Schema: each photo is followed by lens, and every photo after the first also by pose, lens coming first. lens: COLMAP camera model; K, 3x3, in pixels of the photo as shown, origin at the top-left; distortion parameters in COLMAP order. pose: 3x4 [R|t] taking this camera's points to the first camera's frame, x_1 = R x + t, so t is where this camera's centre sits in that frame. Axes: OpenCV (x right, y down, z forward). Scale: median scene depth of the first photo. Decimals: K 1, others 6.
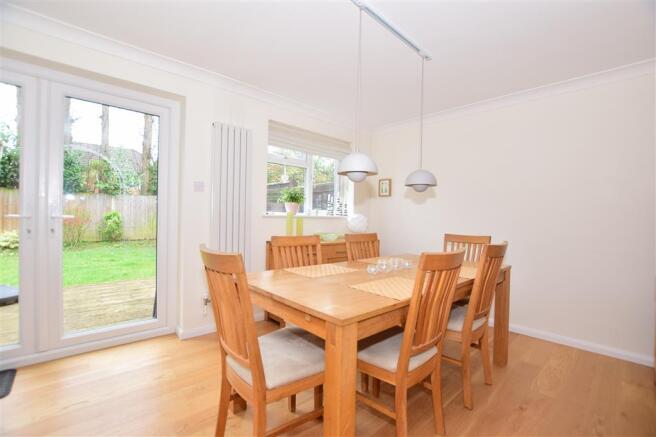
lens RADIAL K [[296.3, 0, 329.6], [0, 296.3, 215.3], [0, 0, 1]] dist [-0.023871, 0.000785]
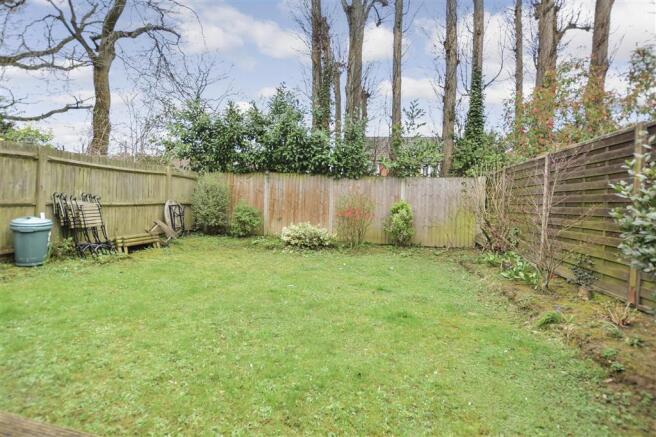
lens RADIAL K [[296.3, 0, 320.7], [0, 296.3, 202.7], [0, 0, 1]] dist [-0.023871, 0.000785]
pose [[0.582520, 0.003803, -0.812807, -0.295019], [-0.026738, 0.999538, -0.014486, 0.004049], [0.812376, 0.030171, 0.582353, 0.450978]]
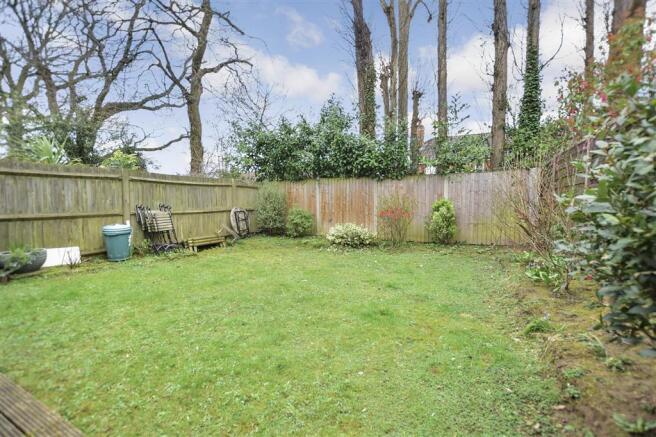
lens RADIAL K [[270.7, 0, 329.5], [0, 270.7, 219.8], [0, 0, 1]] dist [-0.022959, -0.000181]
pose [[0.370128, 0.032284, -0.928419, -0.266087], [0.011451, 0.999161, 0.039309, 0.006205], [0.928910, -0.025181, 0.369448, 0.529896]]
